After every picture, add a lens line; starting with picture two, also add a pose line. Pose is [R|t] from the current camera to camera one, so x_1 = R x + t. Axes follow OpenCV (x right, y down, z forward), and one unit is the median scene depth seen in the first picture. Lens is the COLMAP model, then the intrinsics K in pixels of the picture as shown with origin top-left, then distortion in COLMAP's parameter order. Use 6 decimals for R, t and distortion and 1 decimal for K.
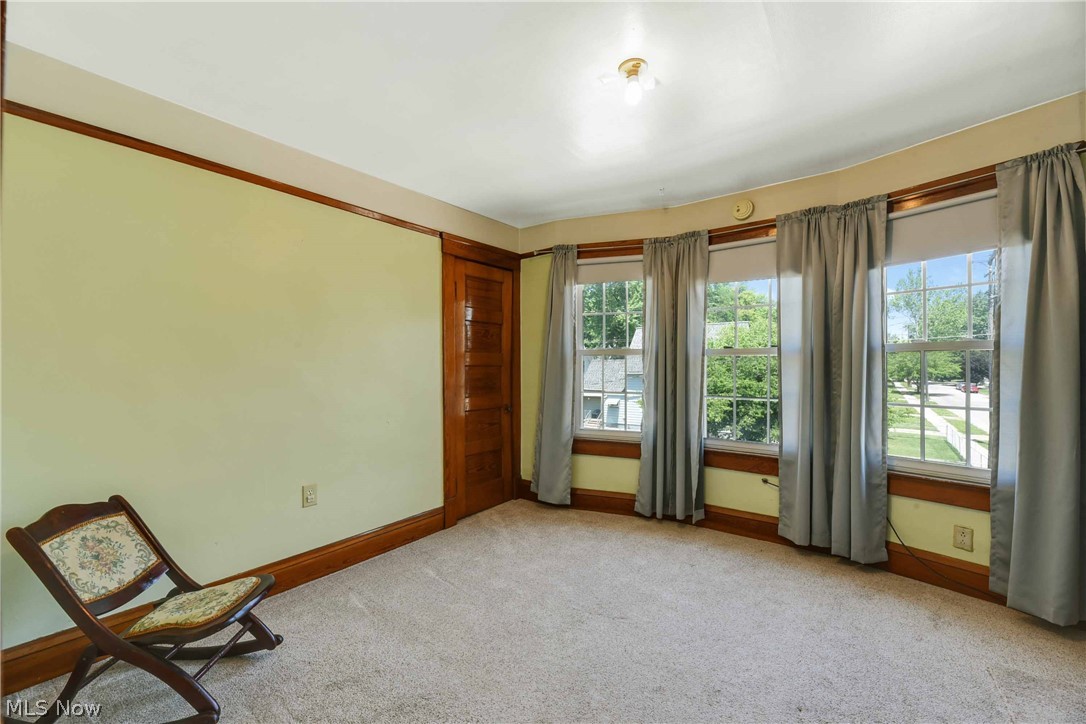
lens RADIAL K [[439.3, 0, 543.0], [0, 439.3, 362.0], [0, 0, 1]] dist [-0.021249, -0.000153]
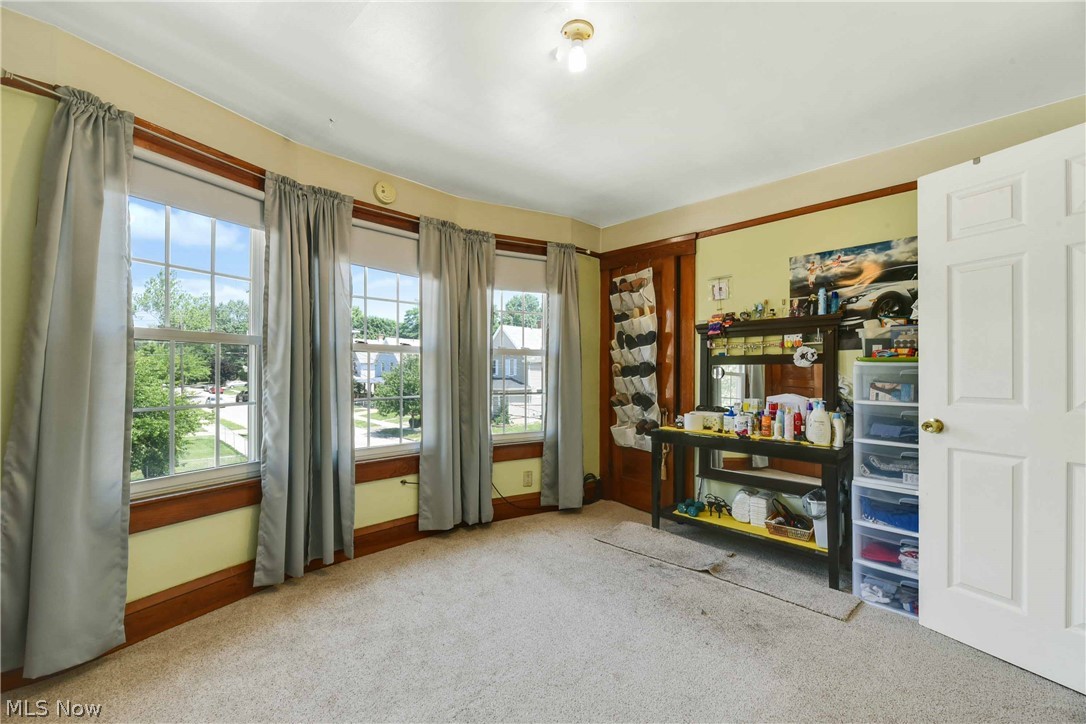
lens RADIAL K [[442.5, 0, 547.3], [0, 442.5, 371.3], [0, 0, 1]] dist [-0.002683, -0.000439]
pose [[0.127139, -0.000568, 0.991885, -0.416489], [-0.013177, 0.999911, 0.002262, 0.018123], [-0.991797, -0.013357, 0.127120, 0.541110]]
